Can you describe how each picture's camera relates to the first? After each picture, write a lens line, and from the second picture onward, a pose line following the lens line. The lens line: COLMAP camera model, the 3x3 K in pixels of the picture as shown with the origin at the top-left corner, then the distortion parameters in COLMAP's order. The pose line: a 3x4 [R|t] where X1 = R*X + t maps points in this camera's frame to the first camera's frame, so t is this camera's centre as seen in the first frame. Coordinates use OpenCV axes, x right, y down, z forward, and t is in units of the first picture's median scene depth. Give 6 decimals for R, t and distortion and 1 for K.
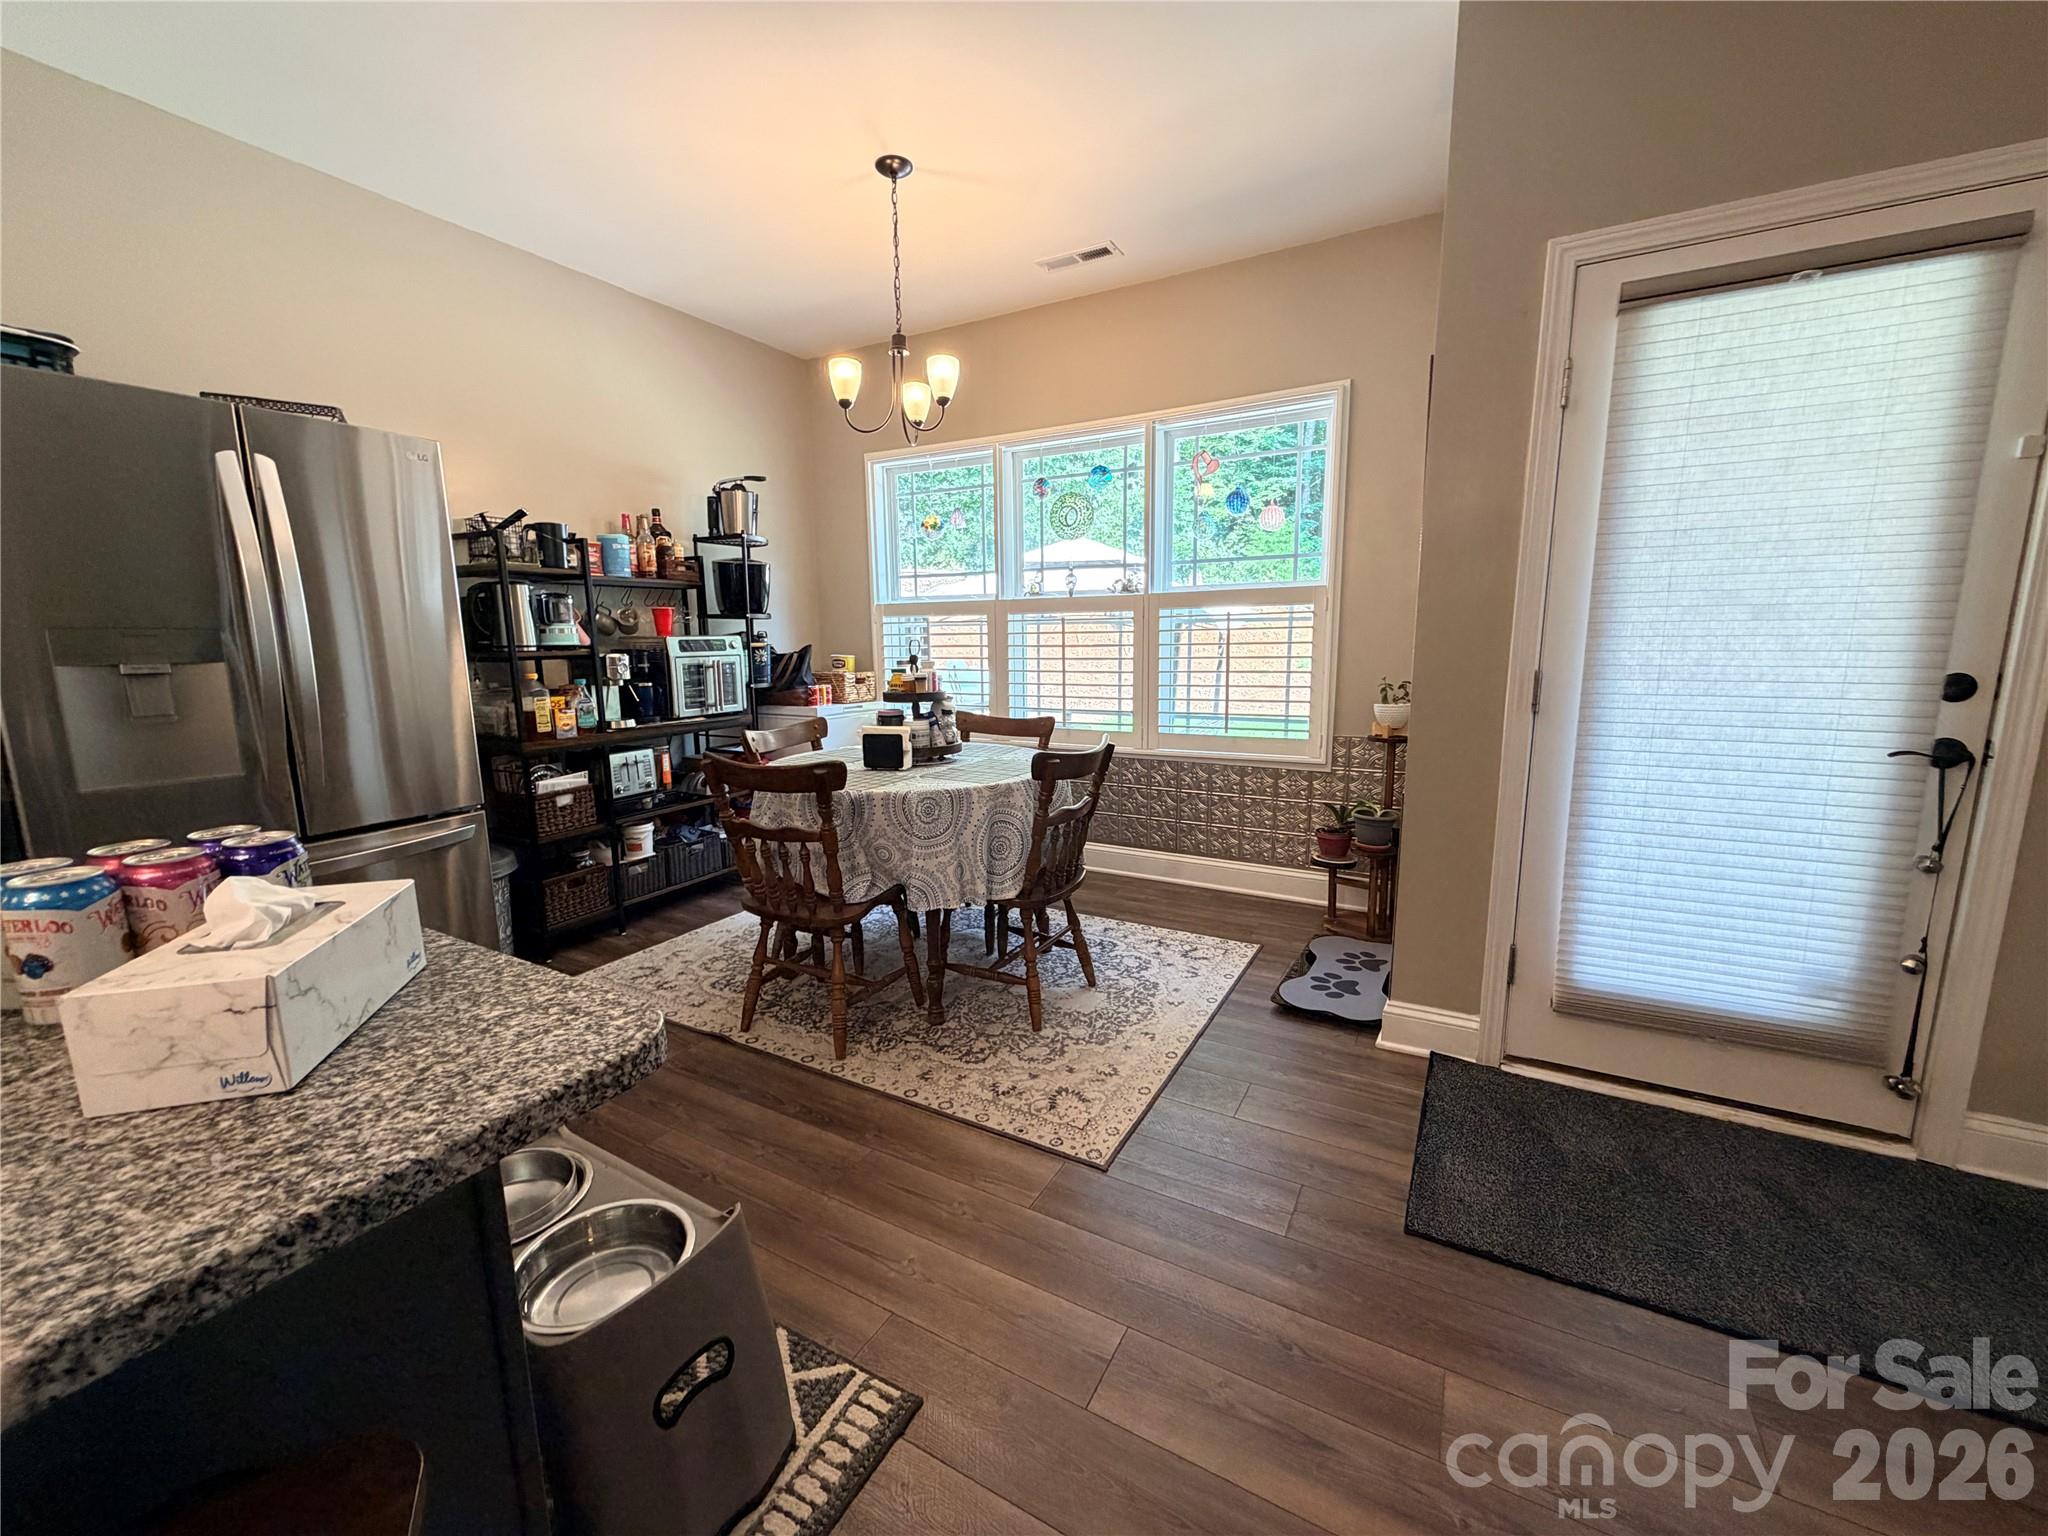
lens RADIAL K [[817.9, 0, 1018.3], [0, 817.9, 767.8], [0, 0, 1]] dist [-0.000627, 0.000038]
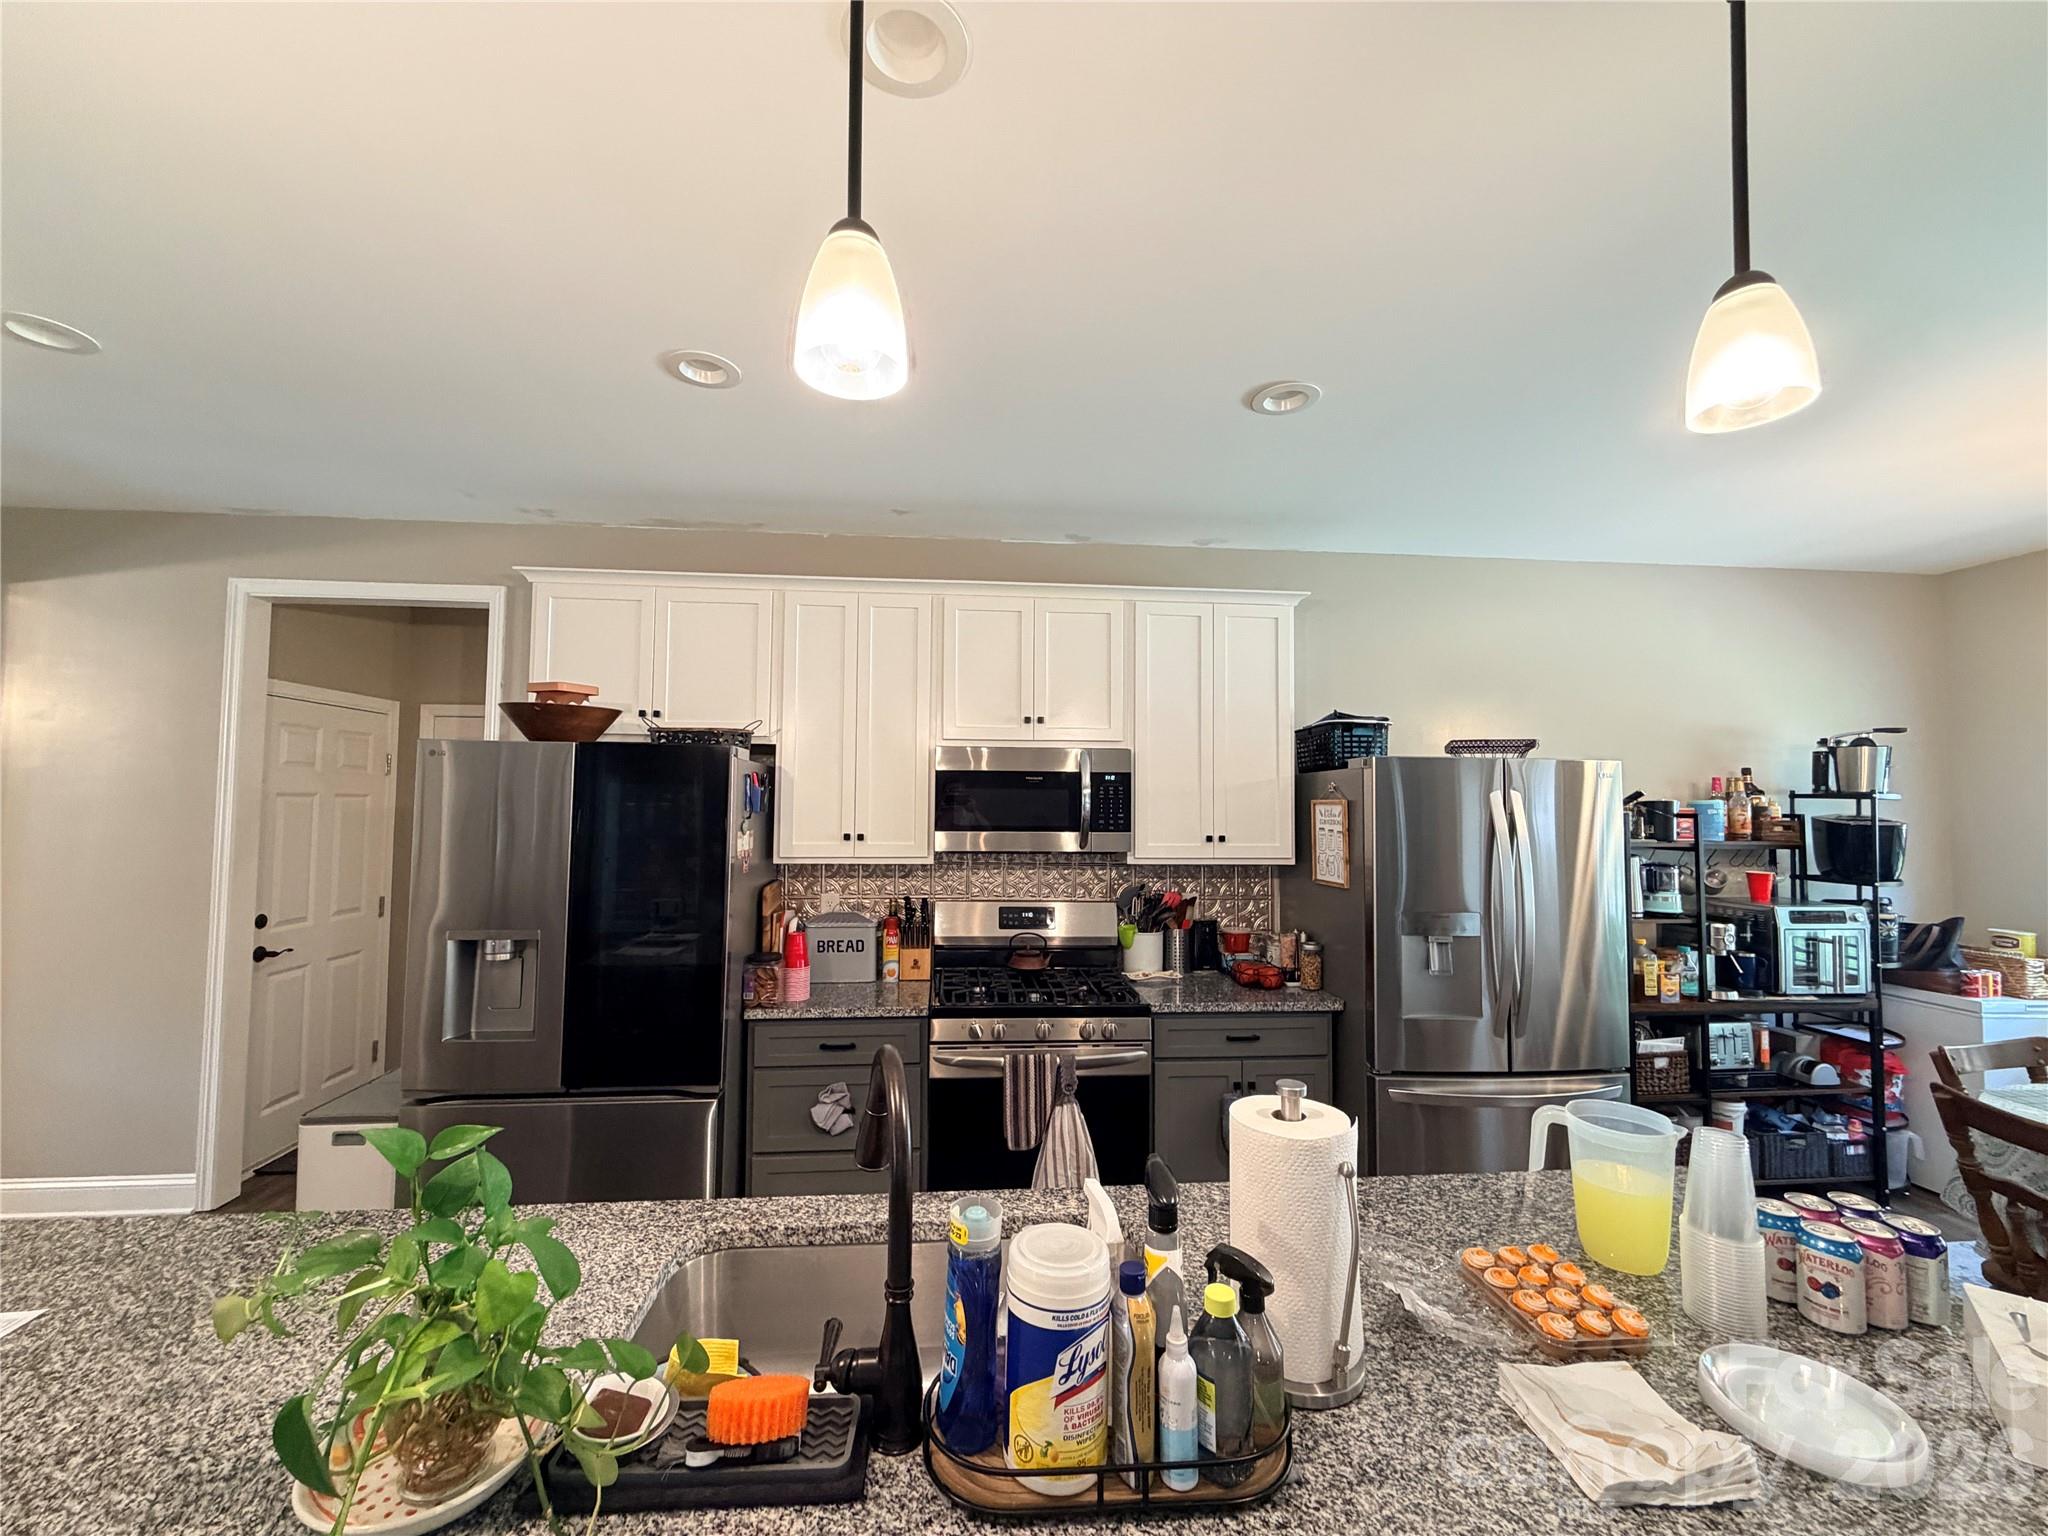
lens RADIAL K [[817.9, 0, 1018.3], [0, 817.9, 767.8], [0, 0, 1]] dist [-0.000627, 0.000038]
pose [[0.565264, -0.022867, -0.824593, -0.137029], [-0.150888, 0.979885, -0.130608, -0.060447], [0.810993, 0.198249, 0.550443, -0.265636]]
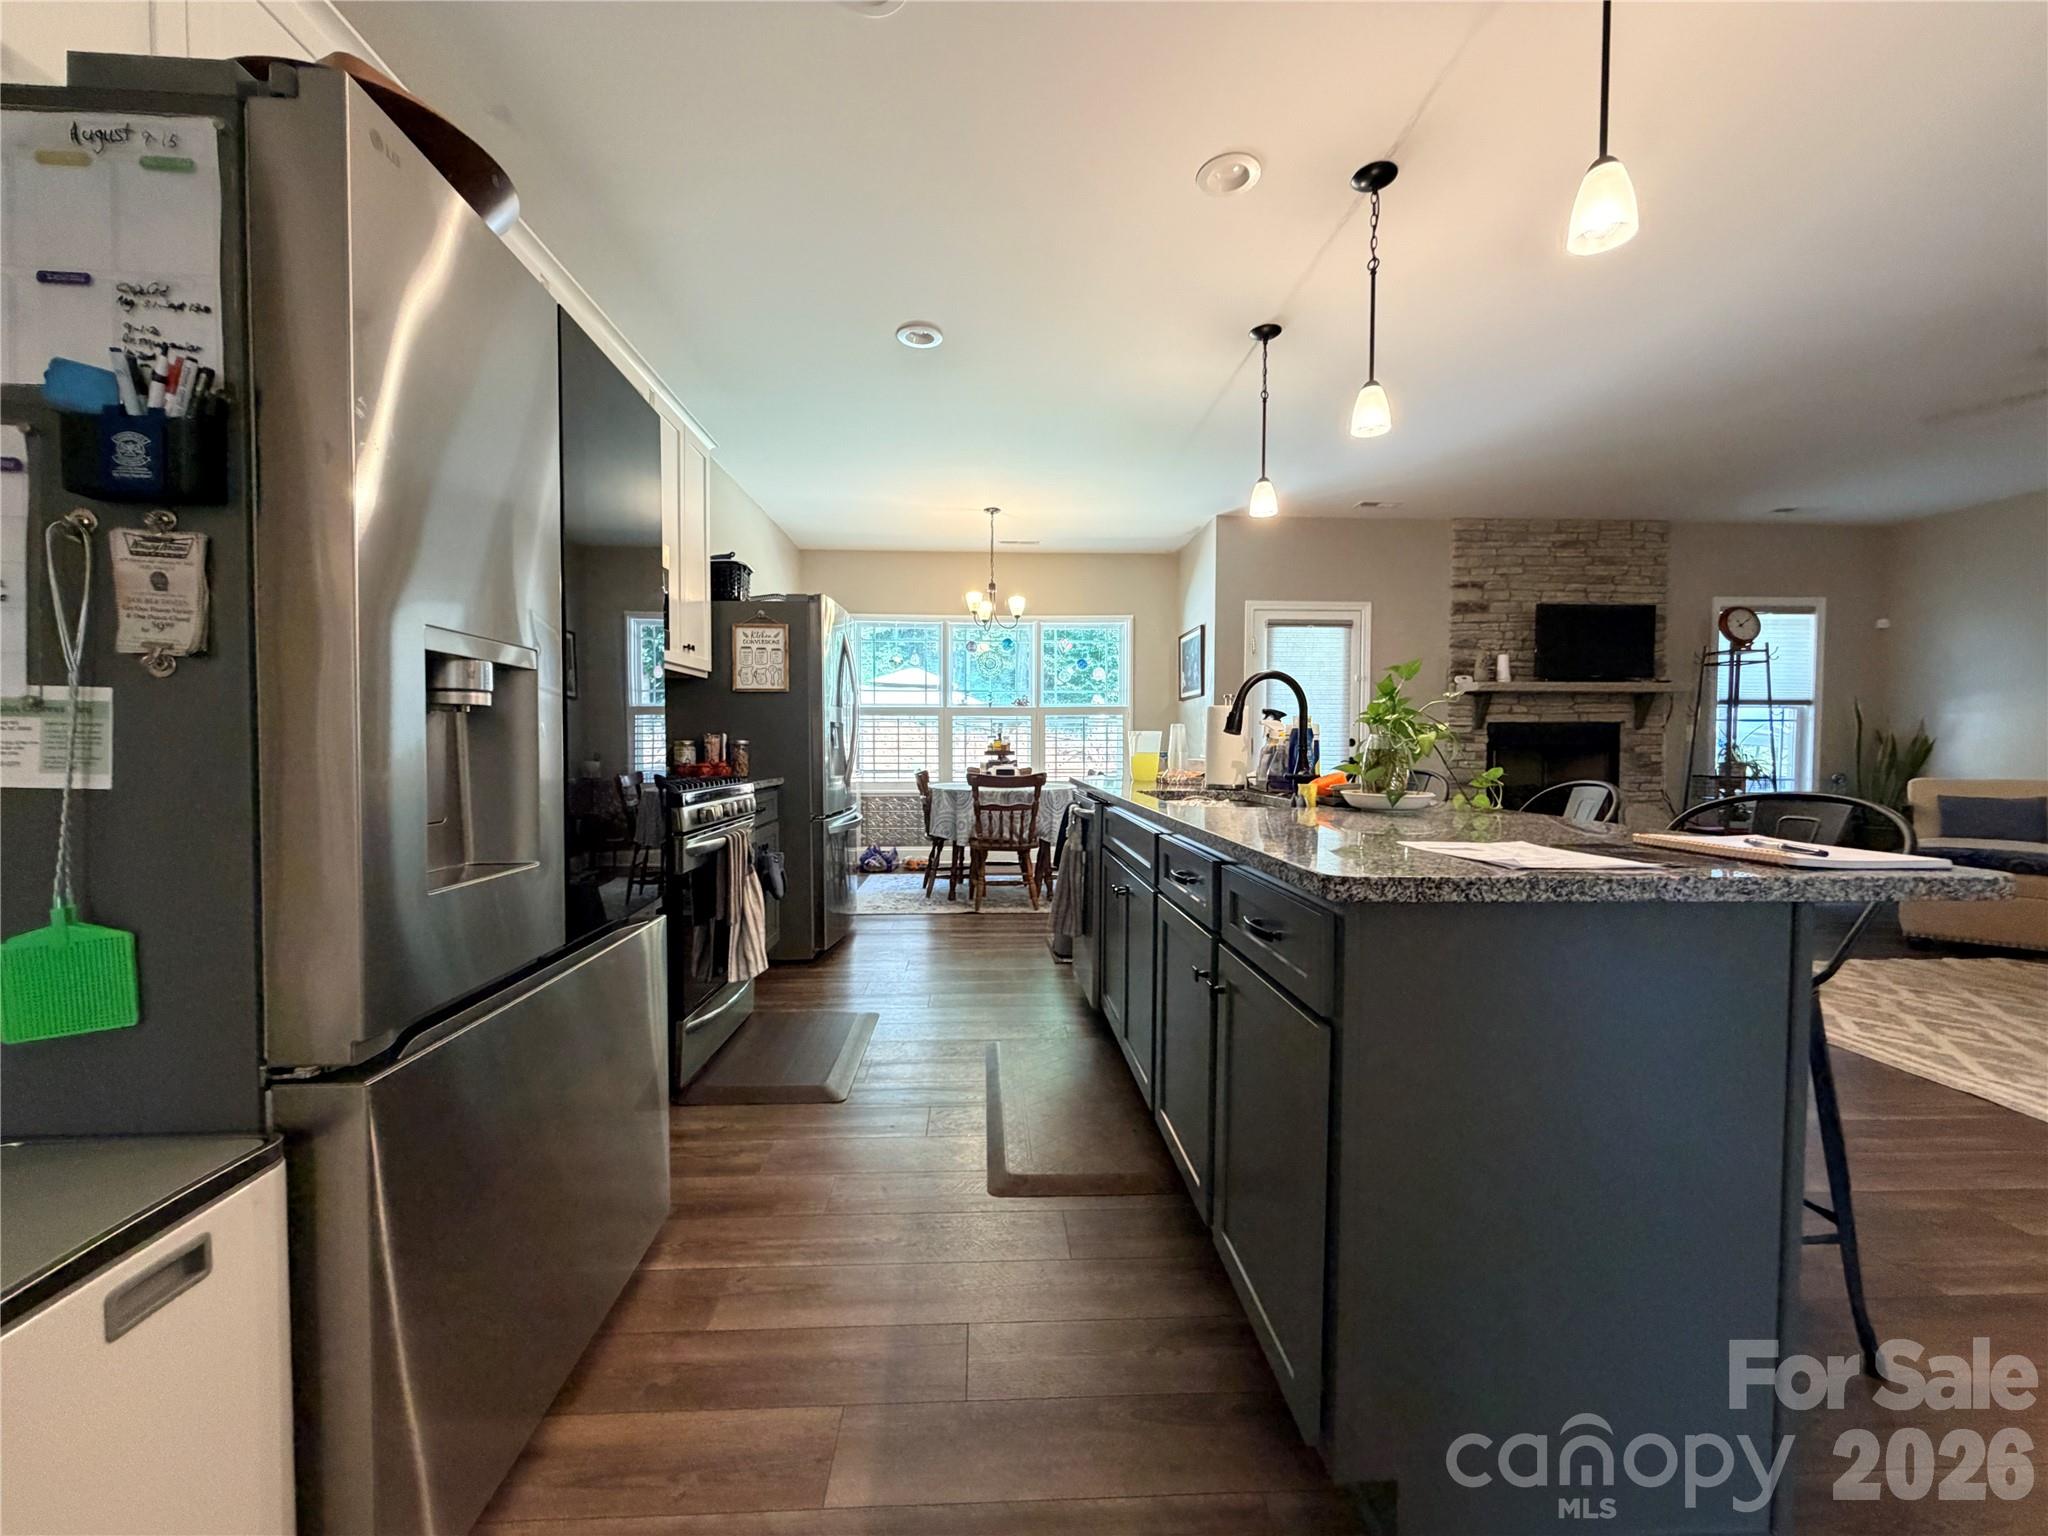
lens RADIAL K [[817.9, 0, 1018.3], [0, 817.9, 767.8], [0, 0, 1]] dist [-0.000627, 0.000038]
pose [[0.846845, -0.003565, 0.531828, -0.954747], [0.077262, 0.990194, -0.116388, 0.152618], [-0.526198, 0.139653, 0.838816, -0.581379]]
